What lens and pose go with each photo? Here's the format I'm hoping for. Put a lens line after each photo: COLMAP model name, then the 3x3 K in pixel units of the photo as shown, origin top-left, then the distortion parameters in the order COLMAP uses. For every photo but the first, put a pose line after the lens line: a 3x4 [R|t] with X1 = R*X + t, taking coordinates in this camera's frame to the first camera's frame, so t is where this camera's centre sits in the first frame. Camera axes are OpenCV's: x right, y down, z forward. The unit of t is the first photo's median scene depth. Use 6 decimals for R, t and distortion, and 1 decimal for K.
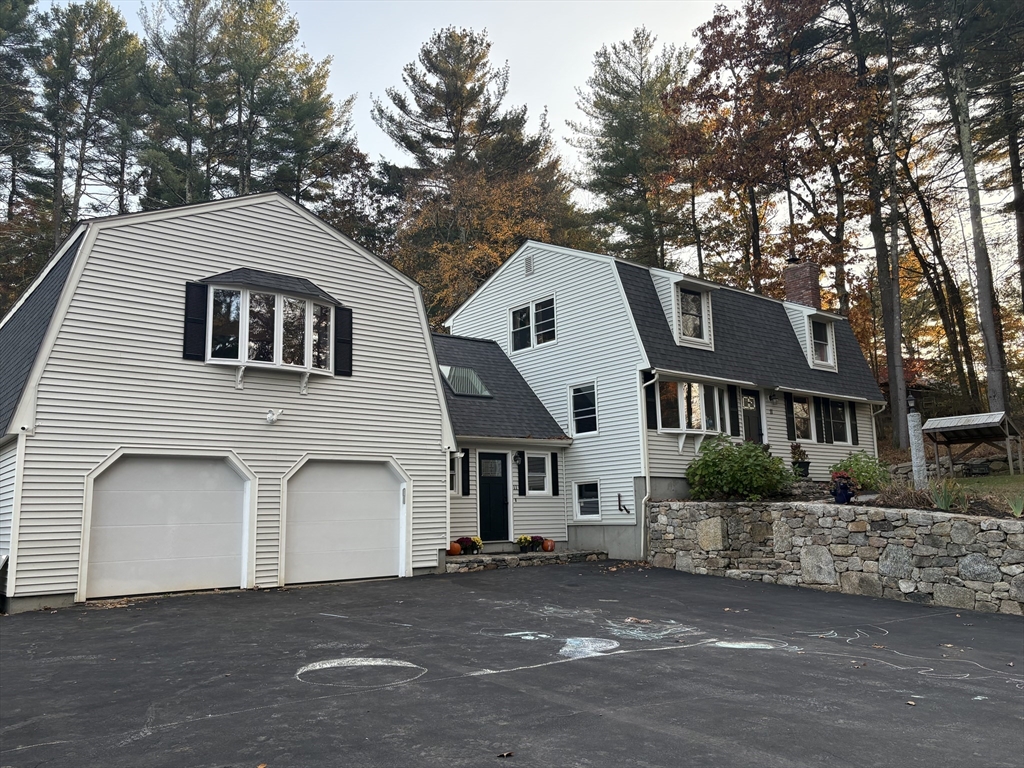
lens RADIAL K [[811.7, 0, 512.0], [0, 811.7, 383.5], [0, 0, 1]] dist [0.001542, -0.000563]
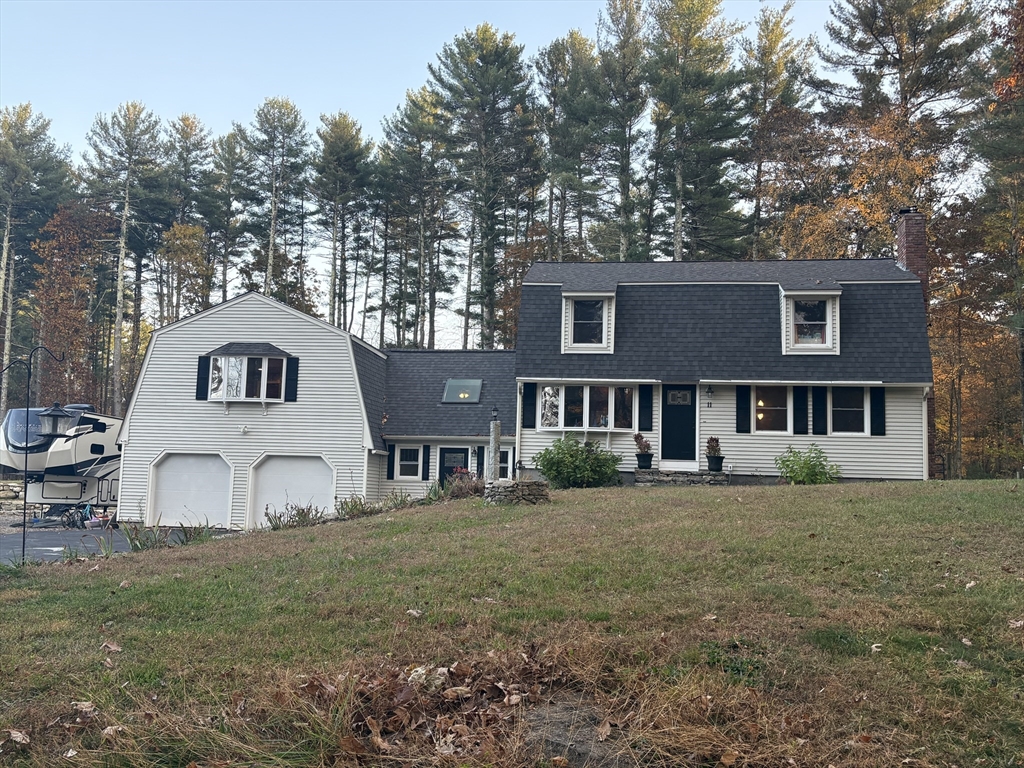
lens RADIAL K [[983.4, 0, 512.2], [0, 983.4, 384.2], [0, 0, 1]] dist [-0.008110, 0.000000]
pose [[0.682864, -0.043779, -0.729232, 1.464066], [0.075808, 0.997060, 0.011129, -0.031730], [0.726601, -0.062882, 0.684176, 0.014998]]
